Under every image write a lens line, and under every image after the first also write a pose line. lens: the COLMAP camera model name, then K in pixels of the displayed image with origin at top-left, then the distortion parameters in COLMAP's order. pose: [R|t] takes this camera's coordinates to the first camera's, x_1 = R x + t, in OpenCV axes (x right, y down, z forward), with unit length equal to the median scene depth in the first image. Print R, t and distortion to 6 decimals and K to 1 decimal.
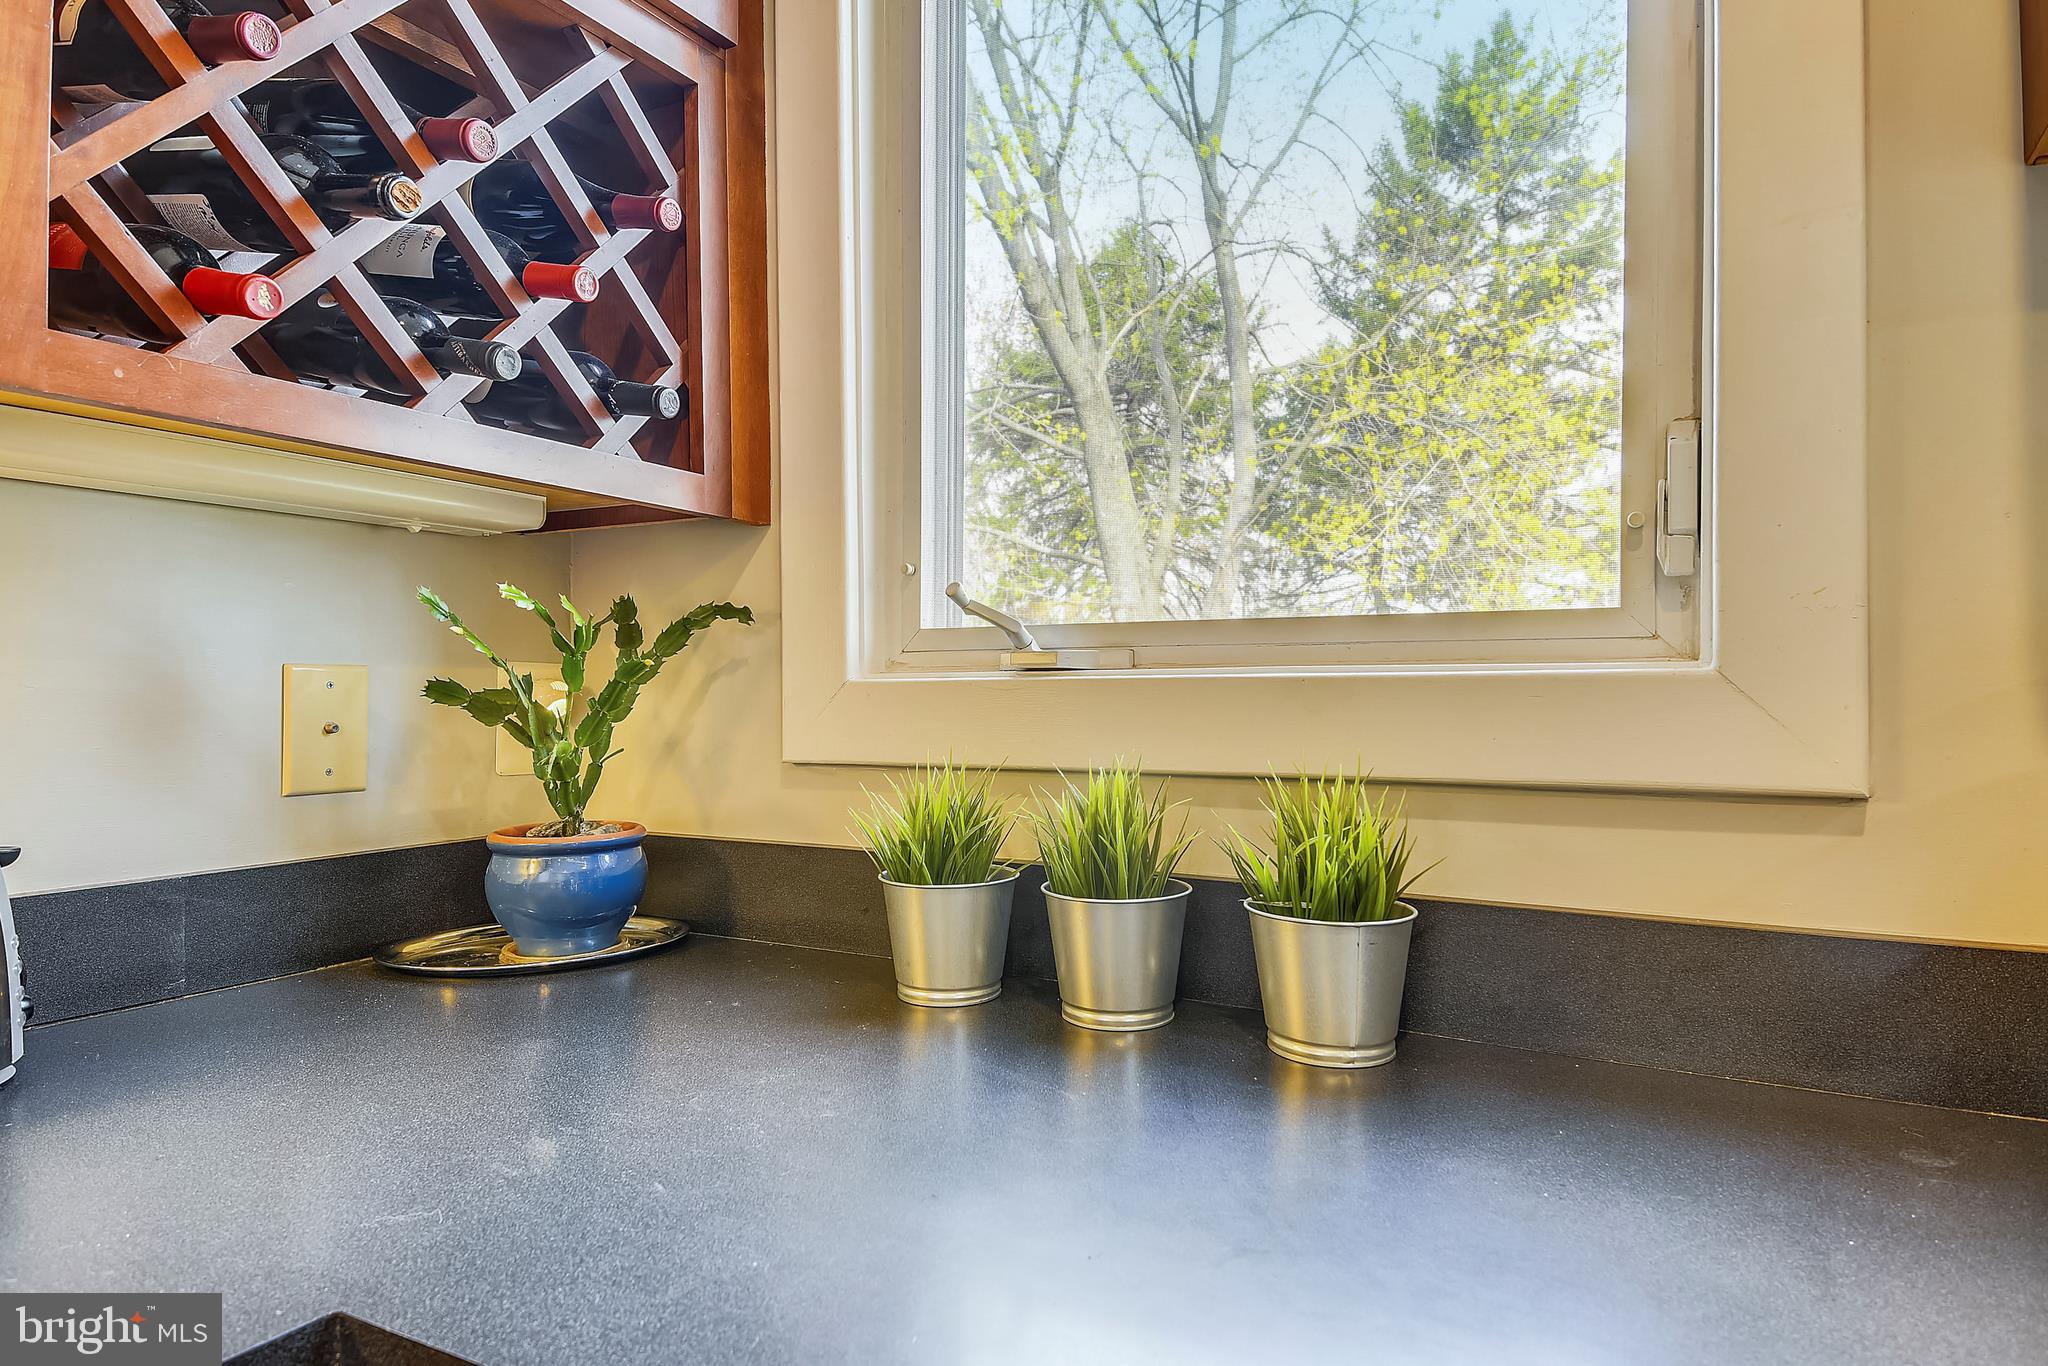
lens RADIAL K [[1207.3, 0, 1028.4], [0, 1207.3, 697.0], [0, 0, 1]] dist [0.044704, 0.000016]
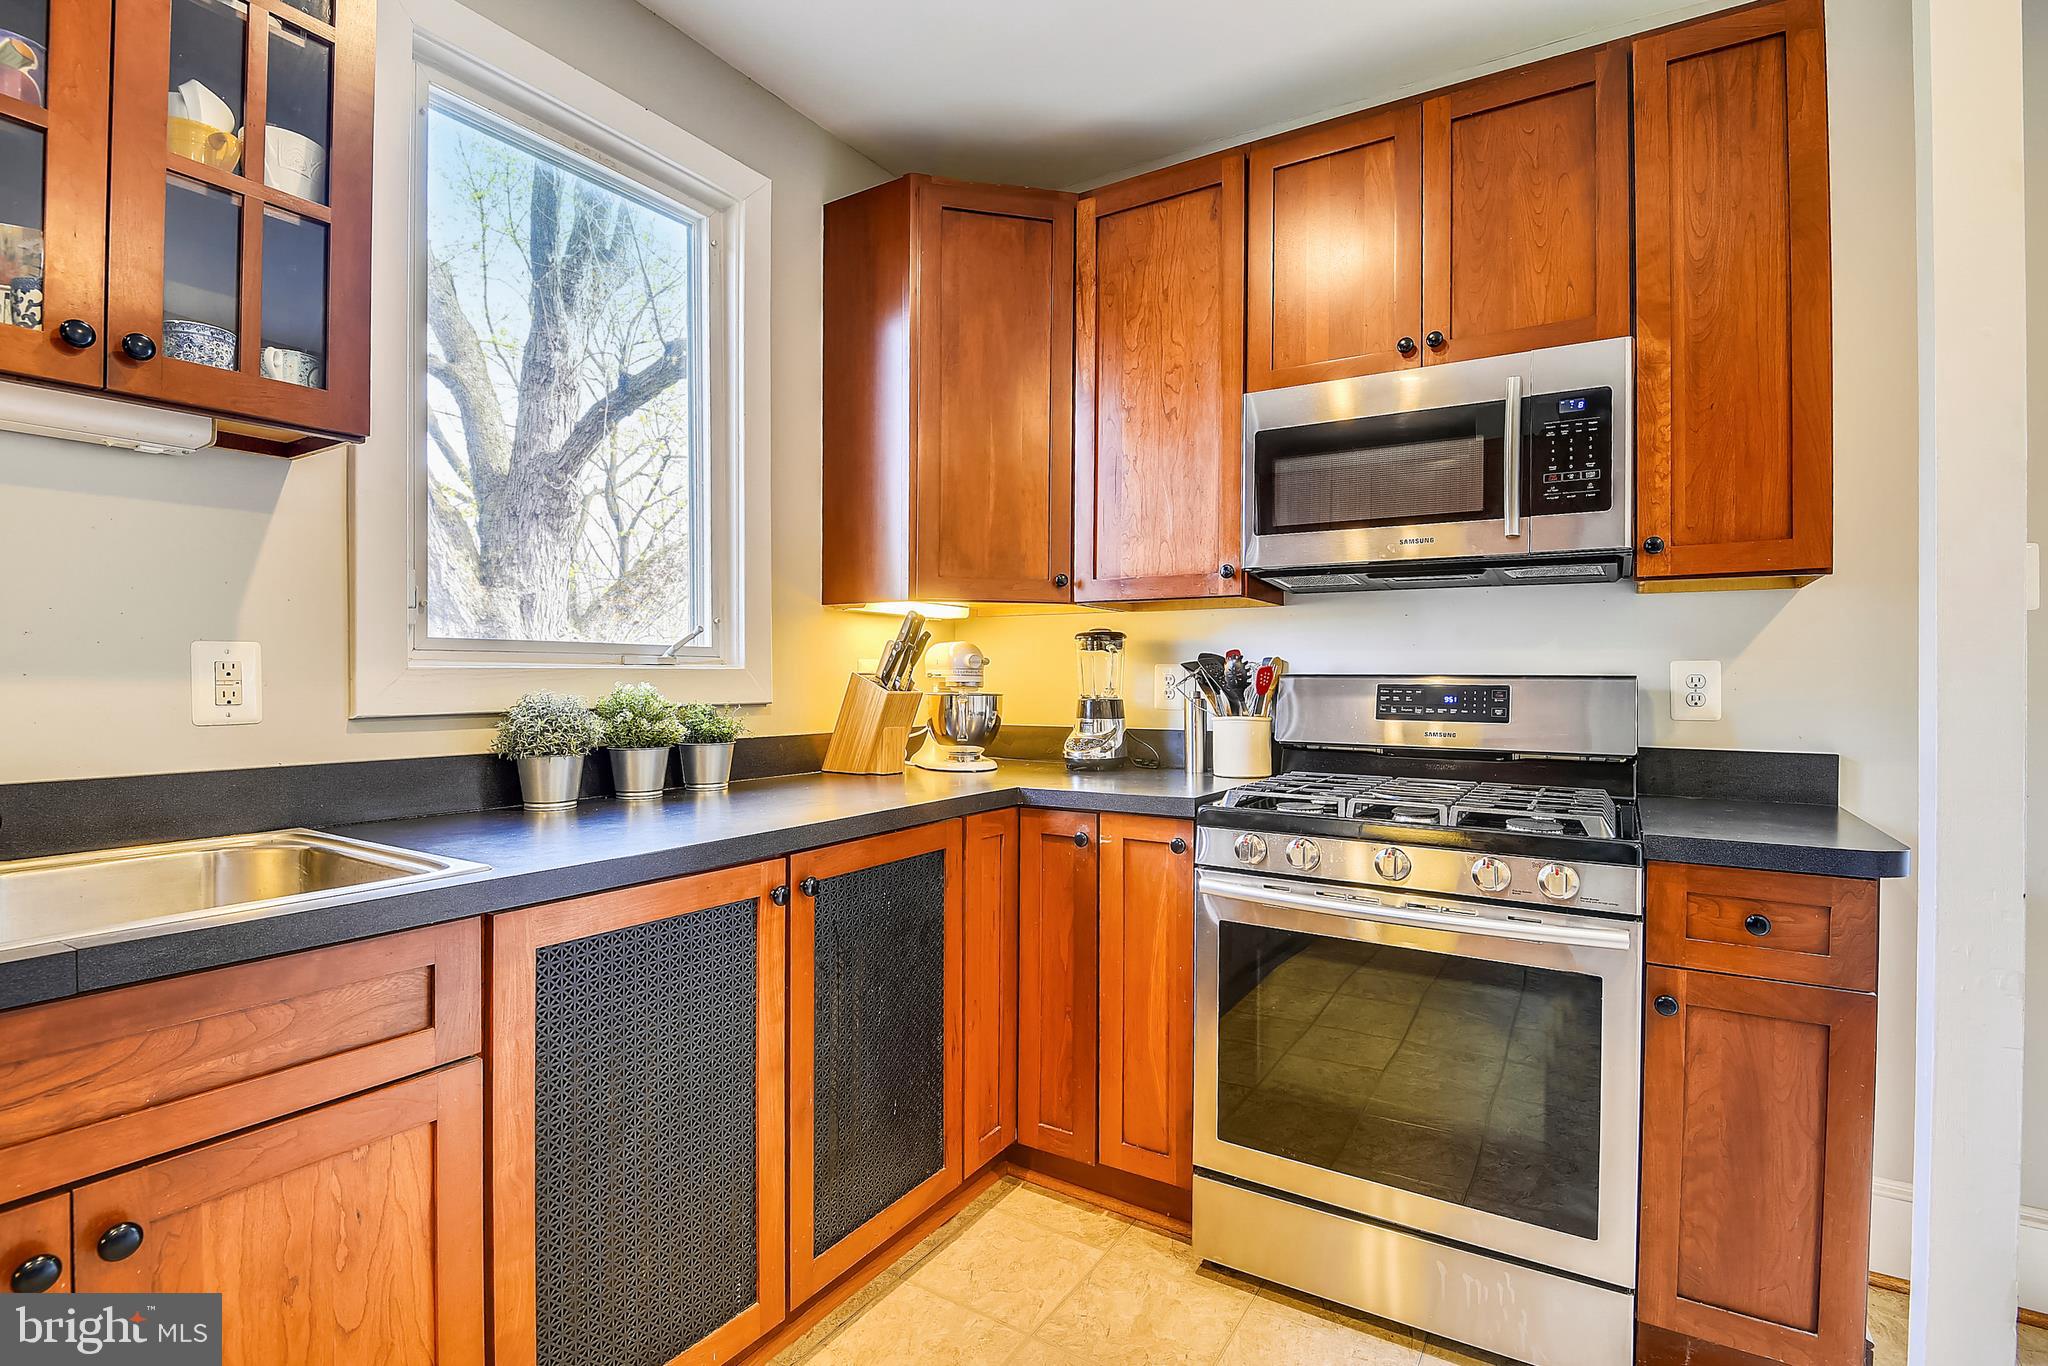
lens RADIAL K [[941.5, 0, 1032.3], [0, 941.5, 679.3], [0, 0, 1]] dist [-0.000091, -0.000187]
pose [[0.060628, -0.002596, 0.998157, -0.313009], [-0.004221, 0.999987, 0.002858, -0.001552], [-0.998151, -0.004387, 0.060617, -0.007686]]
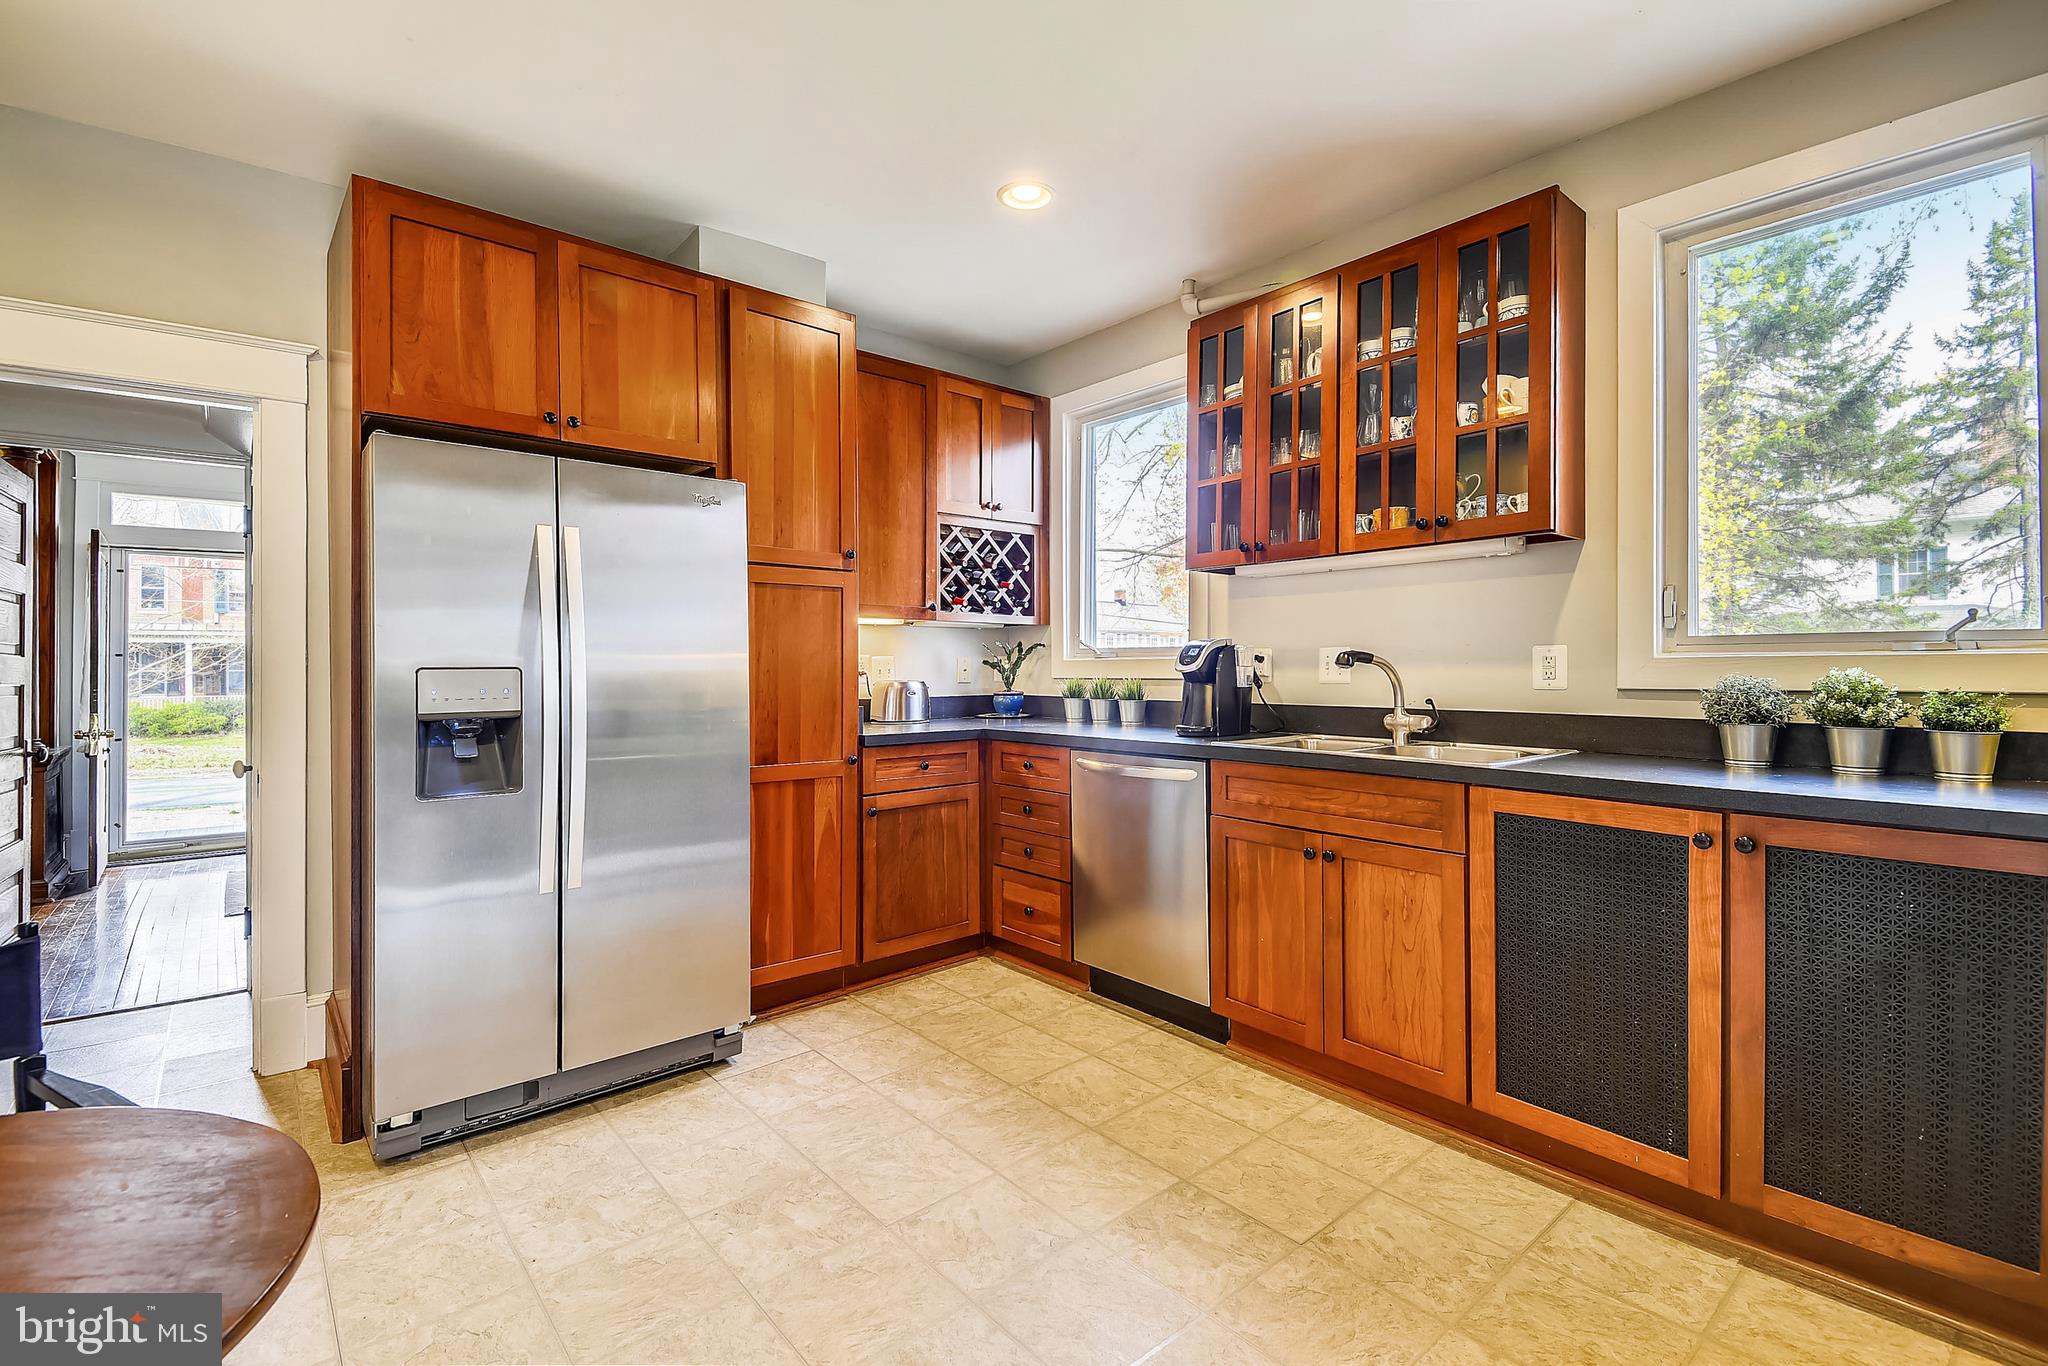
lens RADIAL K [[941.5, 0, 1022.3], [0, 941.5, 670.9], [0, 0, 1]] dist [-0.000091, -0.000187]
pose [[0.937803, -0.000077, -0.347169, 1.005937], [0.002415, 0.999977, 0.006304, 0.005552], [0.347160, -0.006750, 0.937782, -2.575913]]
